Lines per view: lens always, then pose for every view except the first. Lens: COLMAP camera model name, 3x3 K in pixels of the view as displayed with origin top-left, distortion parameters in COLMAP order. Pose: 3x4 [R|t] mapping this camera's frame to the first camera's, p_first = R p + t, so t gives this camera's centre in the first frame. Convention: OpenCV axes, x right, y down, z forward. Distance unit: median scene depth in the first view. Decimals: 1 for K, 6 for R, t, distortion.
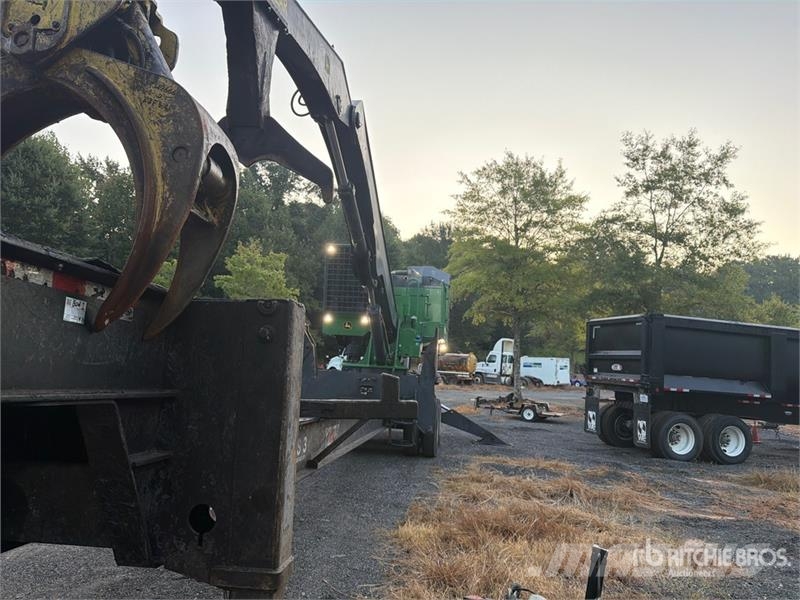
lens RADIAL K [[554.2, 0, 399.0], [0, 554.2, 302.9], [0, 0, 1]] dist [0.095586, -0.151347]
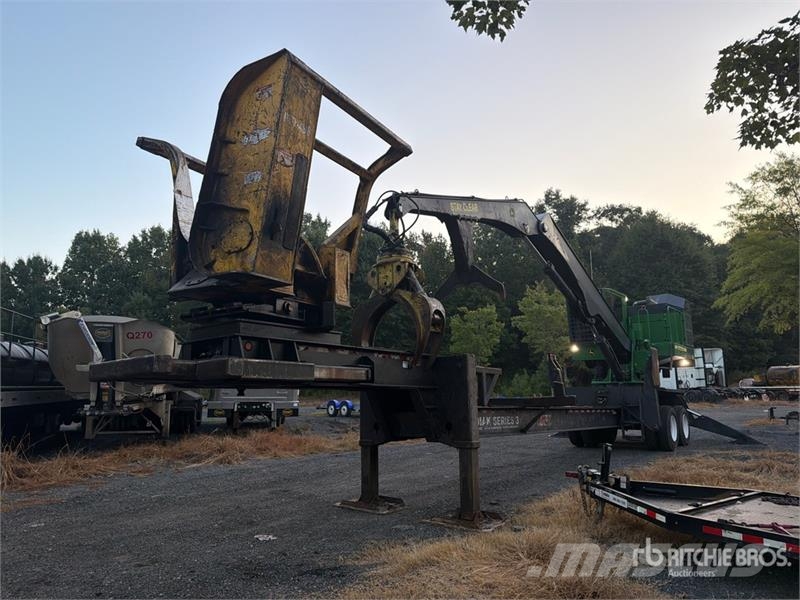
lens RADIAL K [[554.2, 0, 399.0], [0, 554.2, 302.9], [0, 0, 1]] dist [0.095586, -0.151347]
pose [[0.845389, -0.146382, -0.513702, 0.094556], [0.118090, 0.989138, -0.087521, -0.005060], [0.520934, 0.013327, 0.853493, -0.153415]]
